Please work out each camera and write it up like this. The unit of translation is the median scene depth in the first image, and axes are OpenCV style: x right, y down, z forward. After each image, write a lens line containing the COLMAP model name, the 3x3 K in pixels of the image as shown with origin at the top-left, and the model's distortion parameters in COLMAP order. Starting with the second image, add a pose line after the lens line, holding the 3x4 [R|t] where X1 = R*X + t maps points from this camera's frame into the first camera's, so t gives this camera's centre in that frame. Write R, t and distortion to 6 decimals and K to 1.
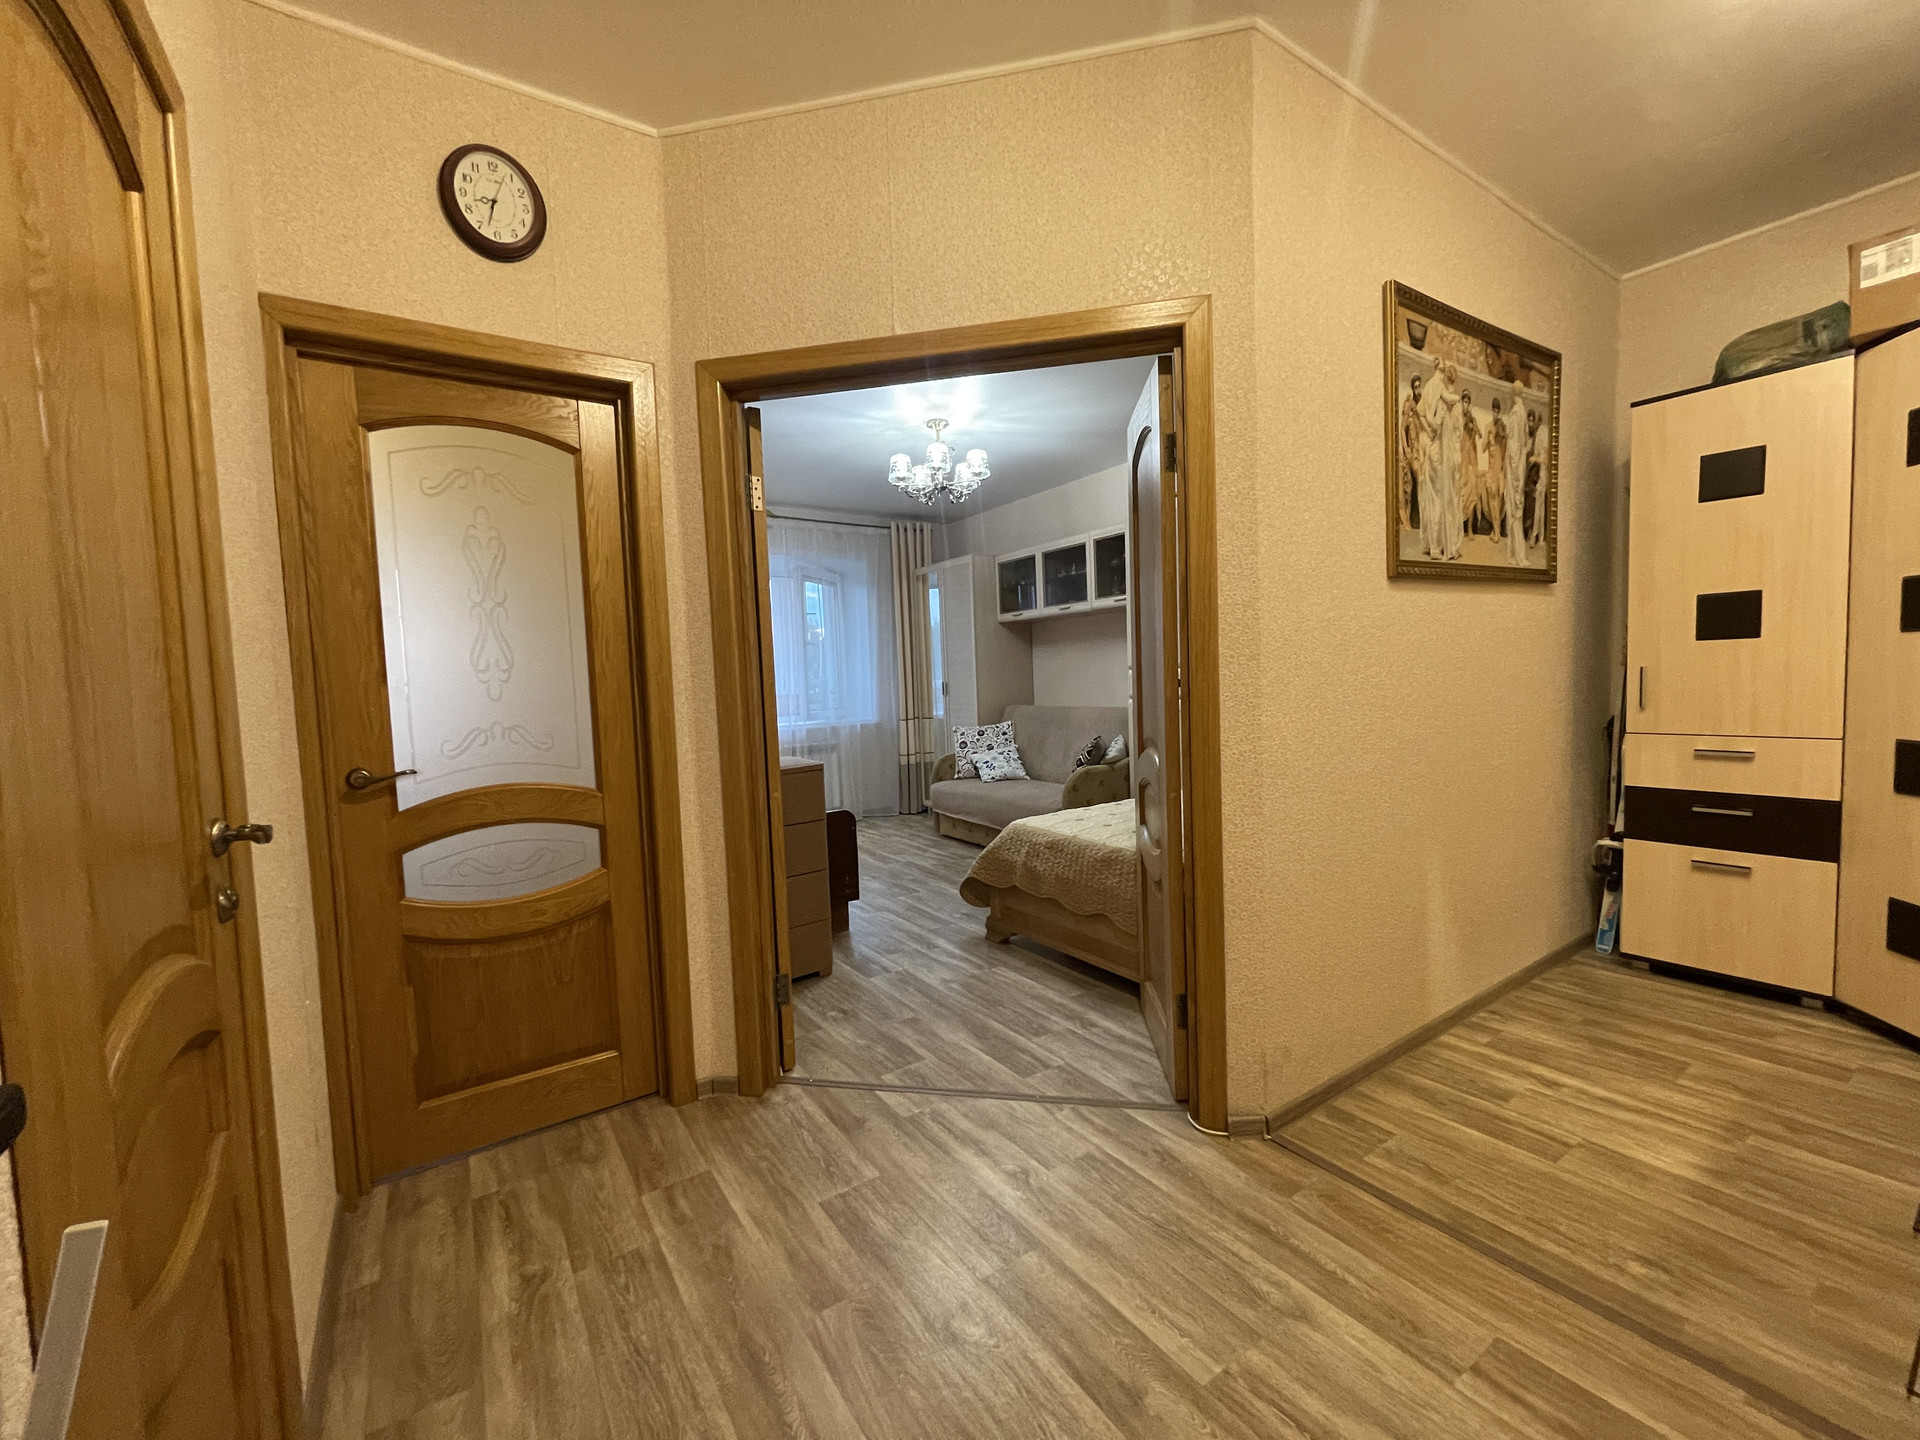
lens RADIAL K [[777.1, 0, 952.2], [0, 777.1, 727.4], [0, 0, 1]] dist [-0.004810, 0.002165]
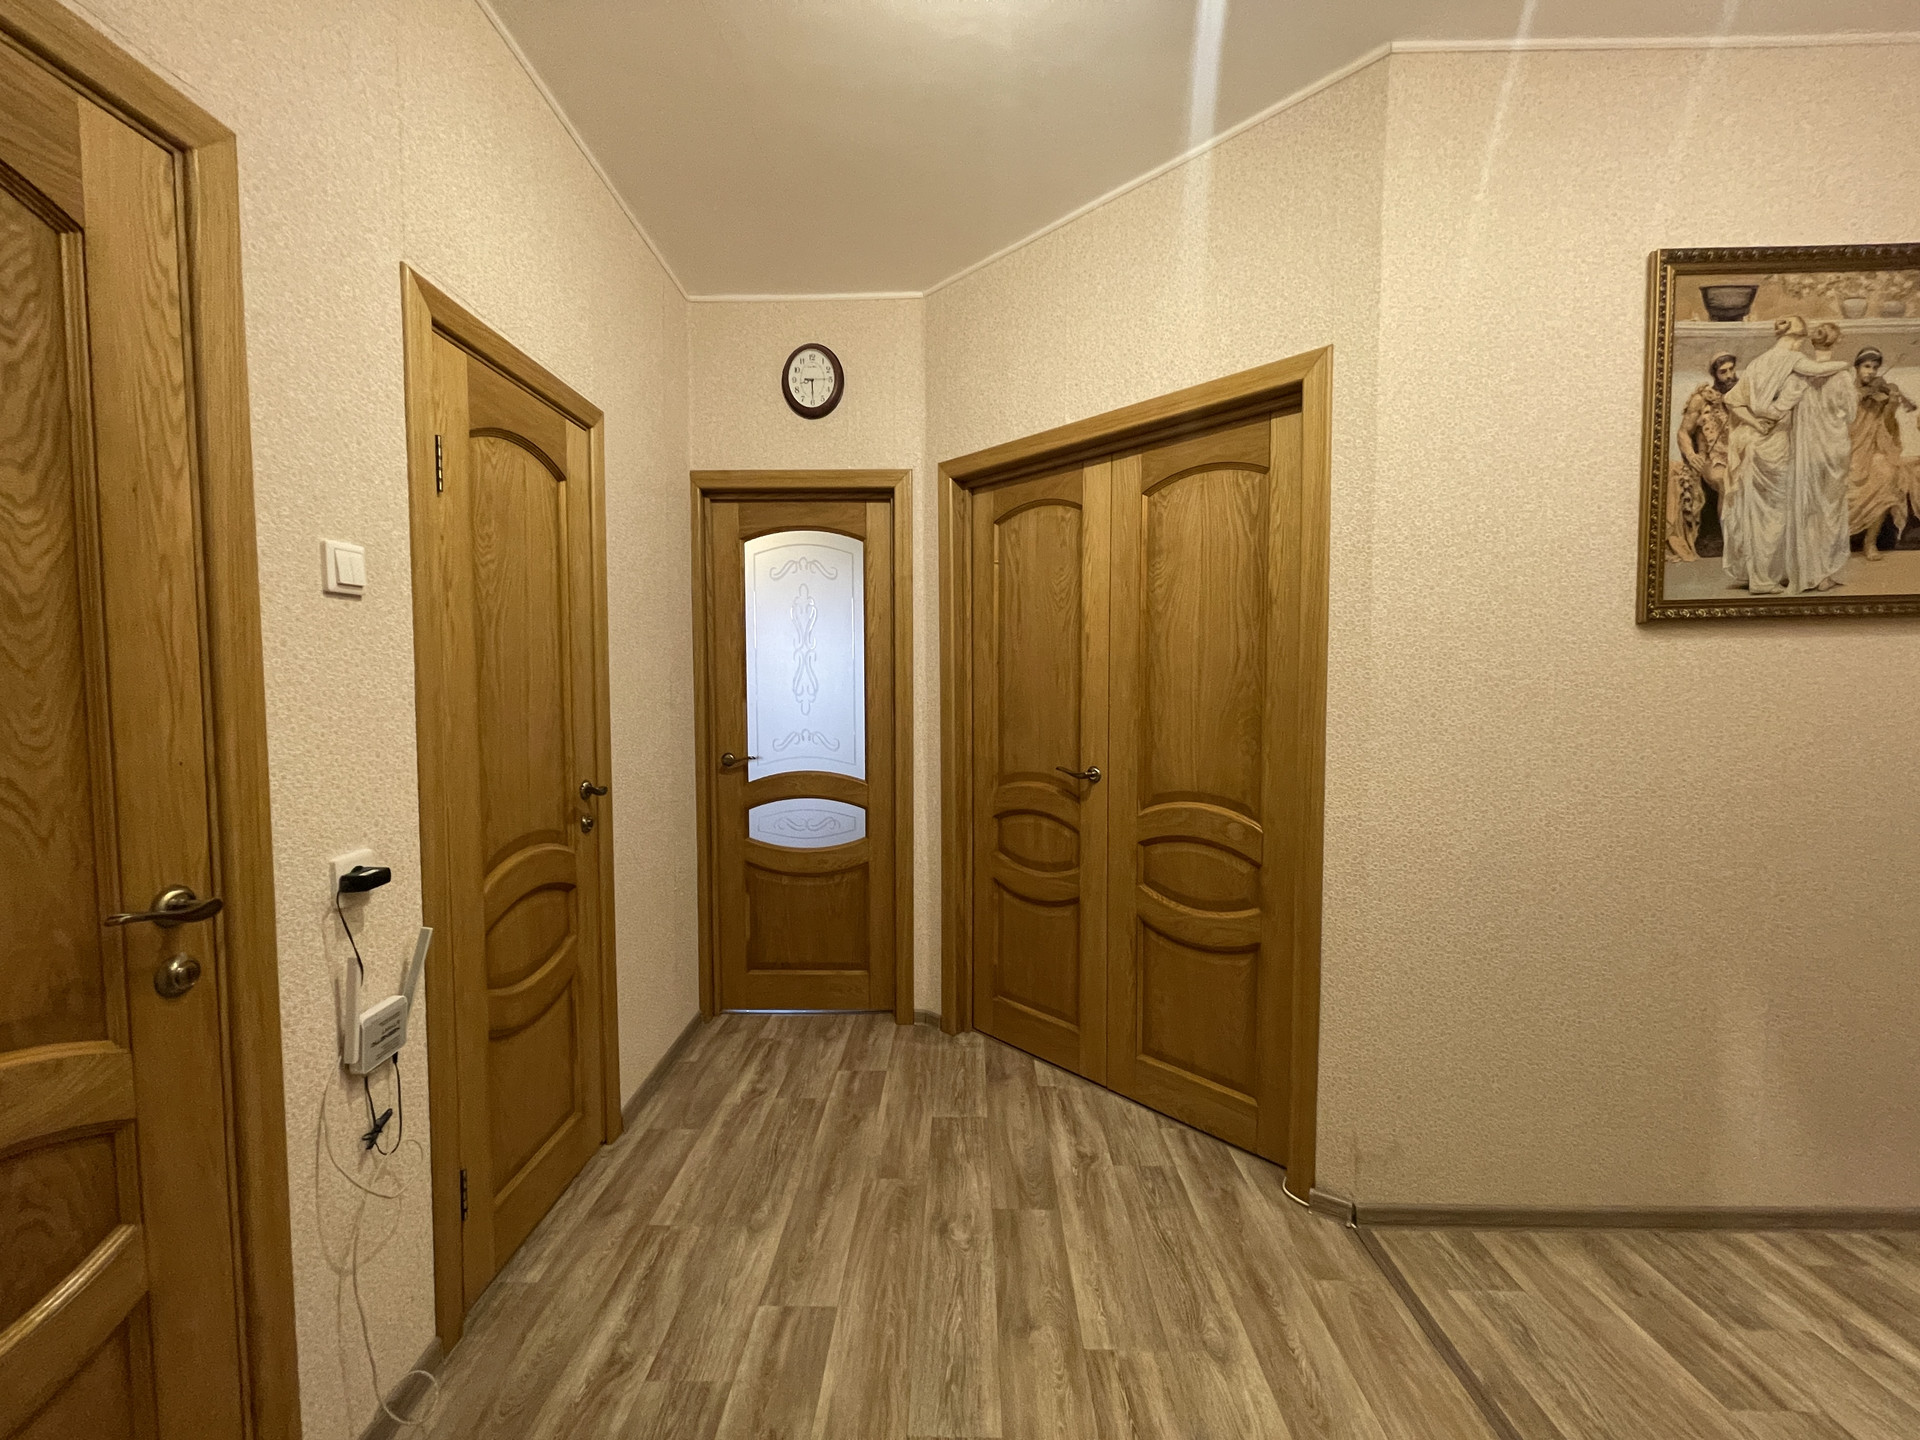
lens RADIAL K [[777.1, 0, 951.8], [0, 777.1, 726.1], [0, 0, 1]] dist [-0.004810, 0.002165]
pose [[0.821027, 0.068298, -0.566789, 0.491553], [-0.064993, 0.997545, 0.026057, -0.069934], [0.567178, 0.015444, 0.823451, -0.060405]]
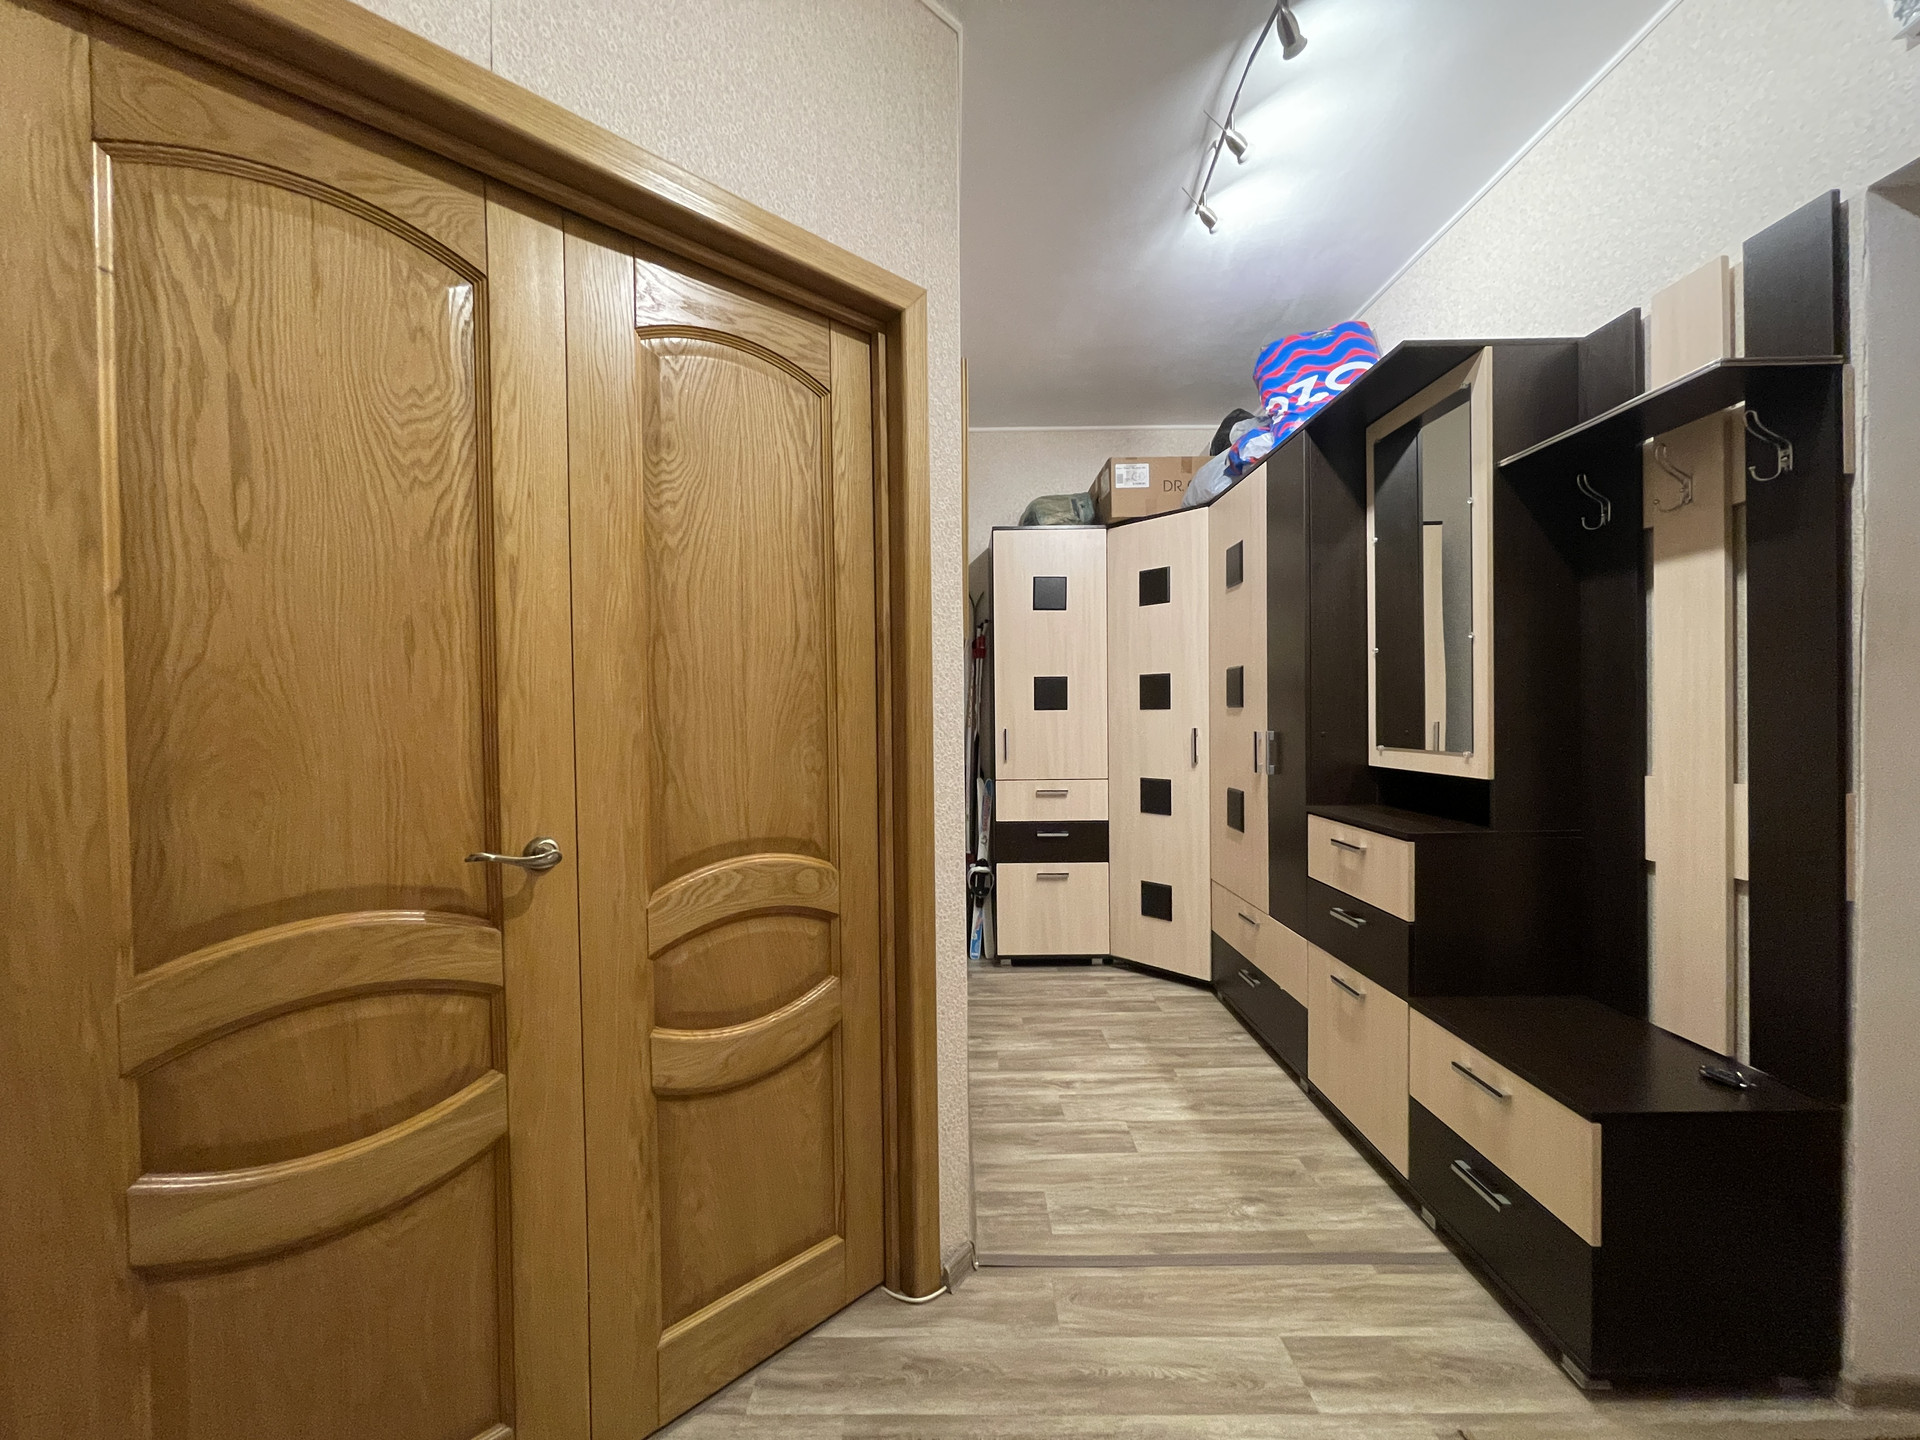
lens RADIAL K [[777.1, 0, 949.5], [0, 777.1, 727.1], [0, 0, 1]] dist [-0.004810, 0.002165]
pose [[0.563194, 0.016142, 0.826167, -0.330565], [0.043216, 0.997865, -0.048957, -0.030505], [-0.825194, 0.063276, 0.561294, 0.490563]]
